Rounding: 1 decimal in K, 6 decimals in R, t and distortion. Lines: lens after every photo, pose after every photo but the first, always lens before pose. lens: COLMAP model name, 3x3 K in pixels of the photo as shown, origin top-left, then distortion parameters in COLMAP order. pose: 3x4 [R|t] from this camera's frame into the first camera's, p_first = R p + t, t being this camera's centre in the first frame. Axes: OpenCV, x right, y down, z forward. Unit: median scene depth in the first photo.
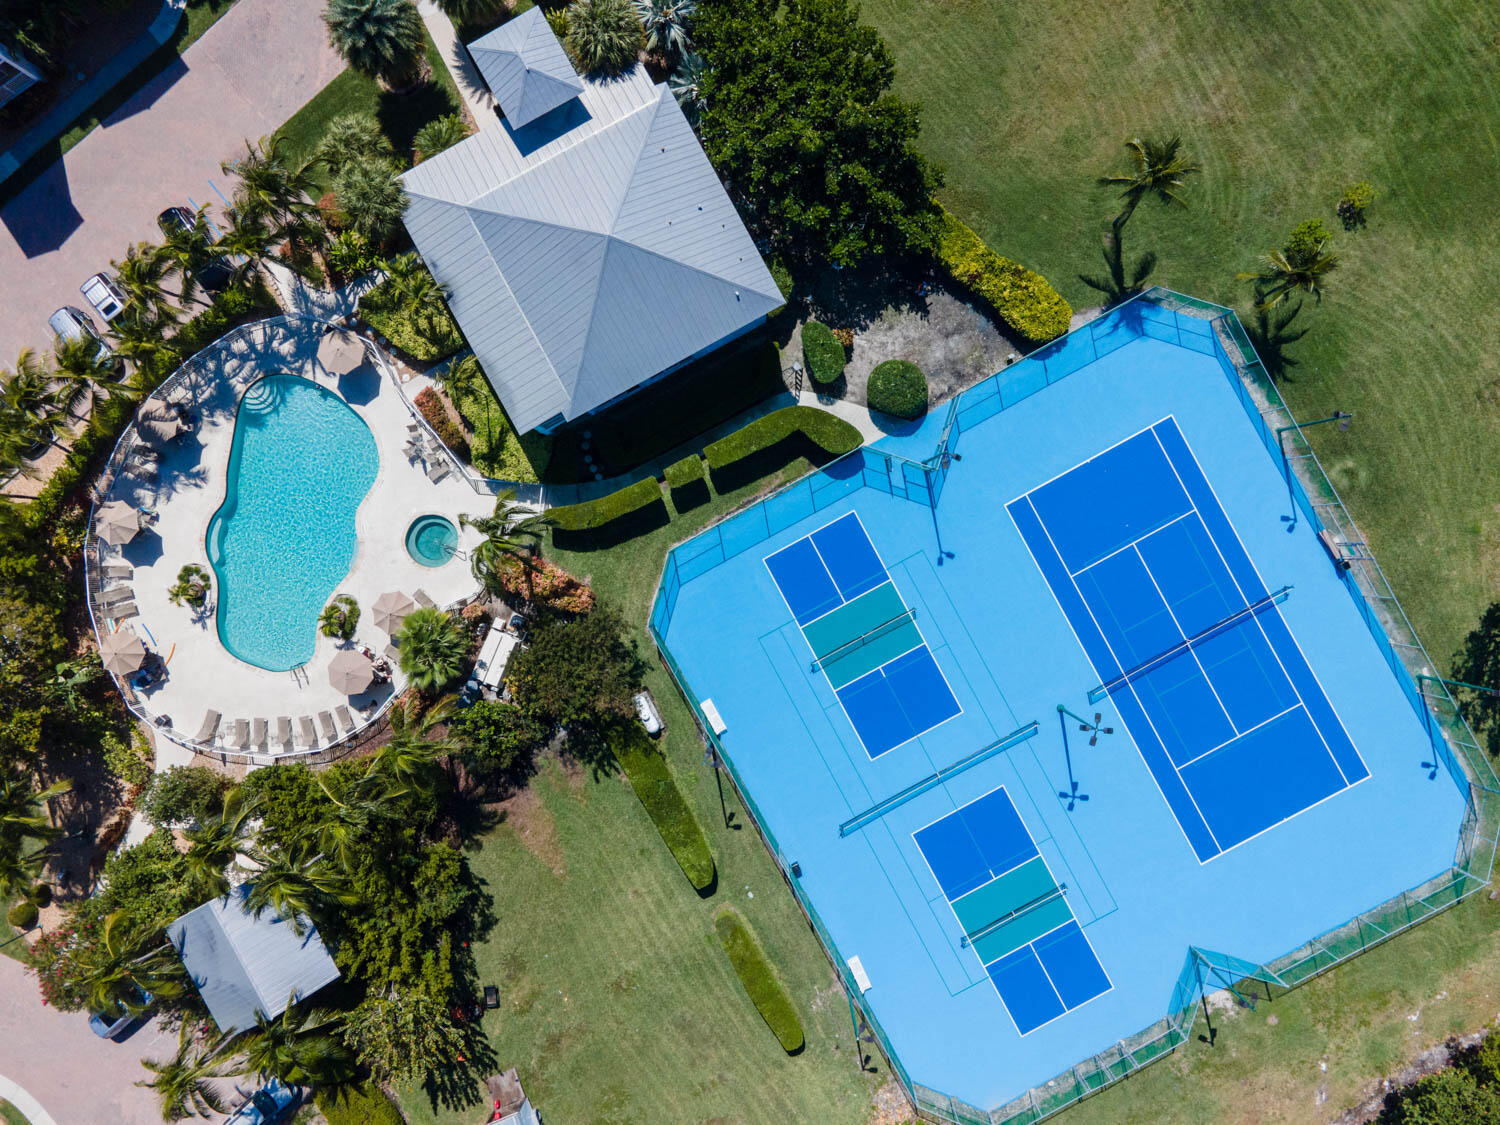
lens RADIAL K [[1097.0, 0, 750.0], [0, 1097.0, 562.5], [0, 0, 1]] dist [0.018505, 0.052042]
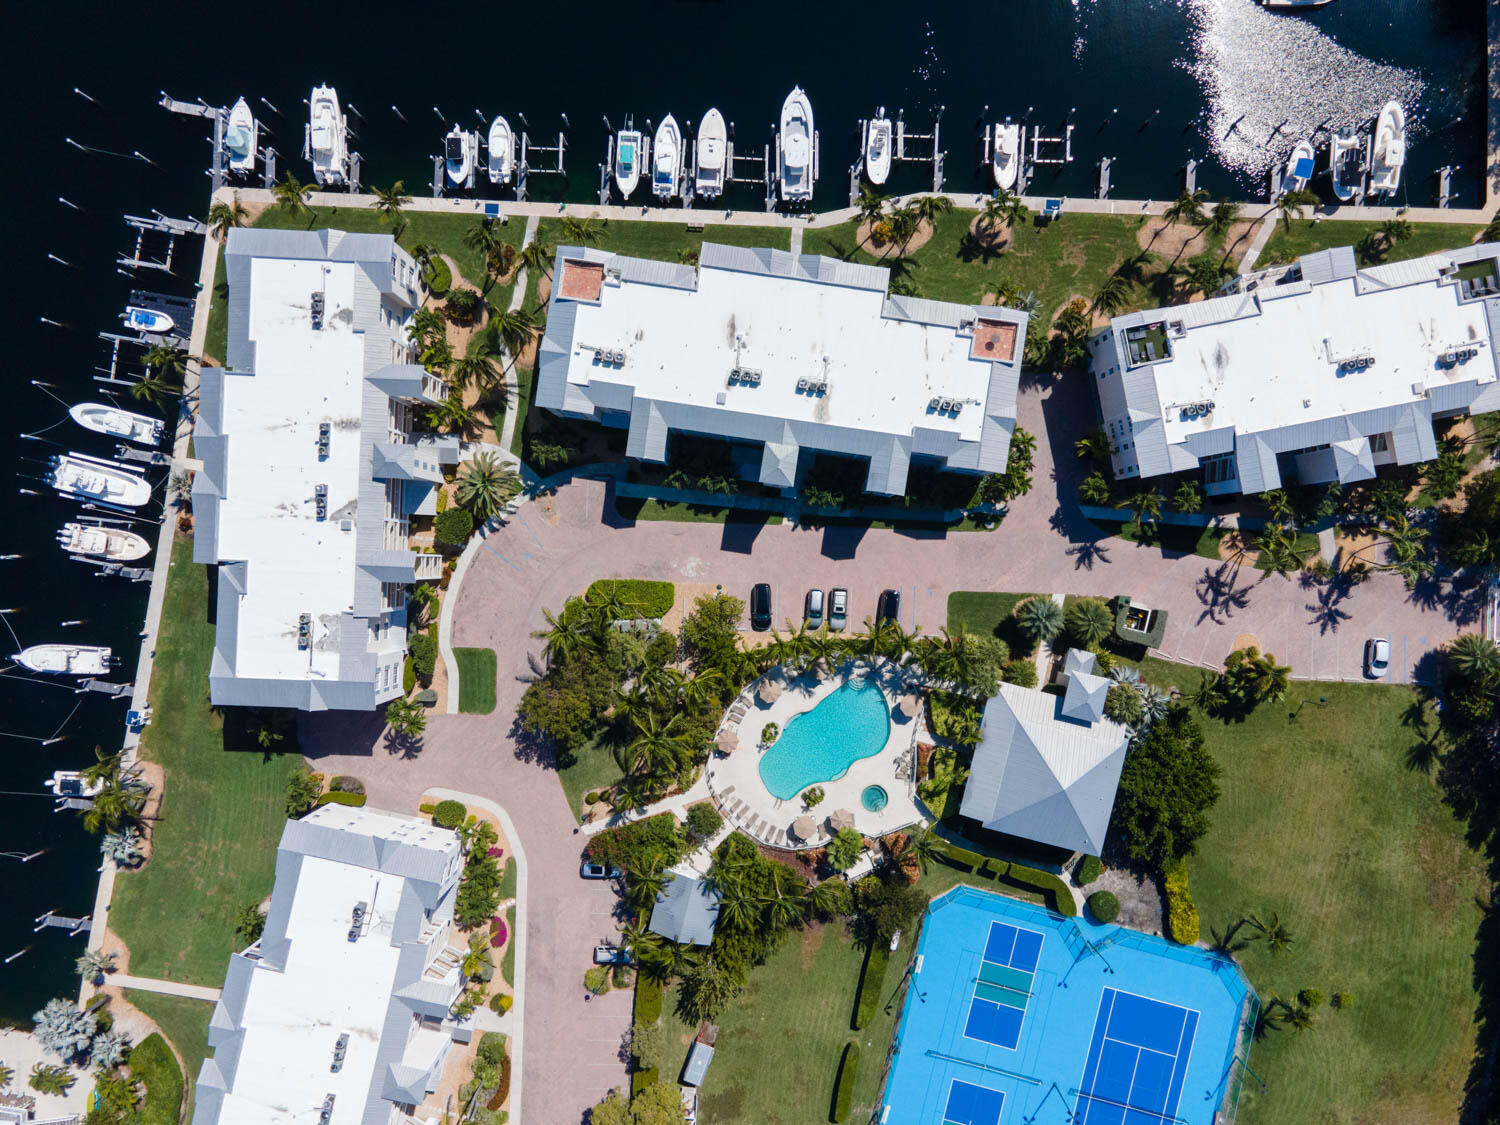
lens RADIAL K [[1097.0, 0, 750.0], [0, 1097.0, 562.5], [0, 0, 1]] dist [0.018505, 0.052042]
pose [[0.734065, 0.679079, 0.000159, -0.736494], [-0.679048, 0.734033, -0.009417, -0.159041], [-0.006512, 0.006805, 0.999956, -0.952527]]
